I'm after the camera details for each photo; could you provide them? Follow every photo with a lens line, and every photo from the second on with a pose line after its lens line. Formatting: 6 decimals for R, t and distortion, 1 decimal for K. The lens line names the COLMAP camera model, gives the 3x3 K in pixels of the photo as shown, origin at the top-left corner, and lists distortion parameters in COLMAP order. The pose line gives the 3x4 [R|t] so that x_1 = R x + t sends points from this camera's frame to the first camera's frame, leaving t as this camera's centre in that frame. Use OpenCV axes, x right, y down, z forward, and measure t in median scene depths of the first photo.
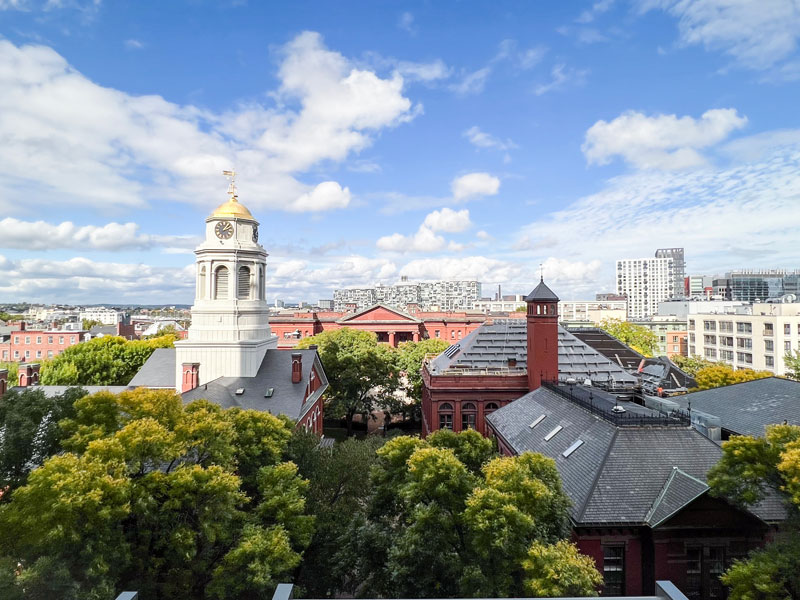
lens RADIAL K [[438.1, 0, 400.0], [0, 438.1, 300.0], [0, 0, 1]] dist [-0.014533, 0.002234]
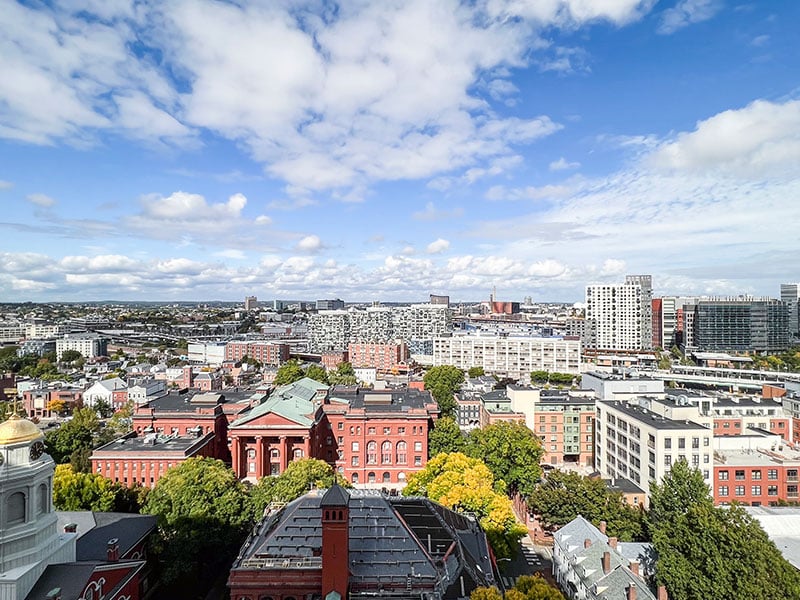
lens RADIAL K [[429.6, 0, 400.0], [0, 429.6, 300.0], [0, 0, 1]] dist [-0.013503, 0.001352]
pose [[0.999989, 0.002414, -0.004085, 0.070054], [-0.002372, 0.999945, 0.010210, -0.069706], [0.004109, -0.010200, 0.999940, 0.002847]]
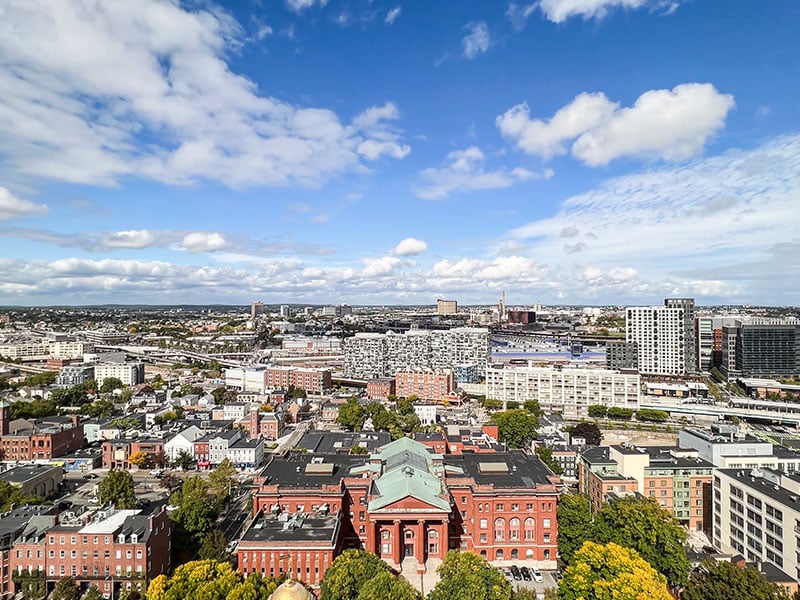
lens RADIAL K [[434.5, 0, 400.0], [0, 434.5, 300.0], [0, 0, 1]] dist [-0.012616, 0.001489]
pose [[0.999969, 0.000831, -0.007879, -0.016578], [-0.000783, 0.999981, 0.006034, -0.119878], [0.007884, -0.006027, 0.999951, 0.002467]]
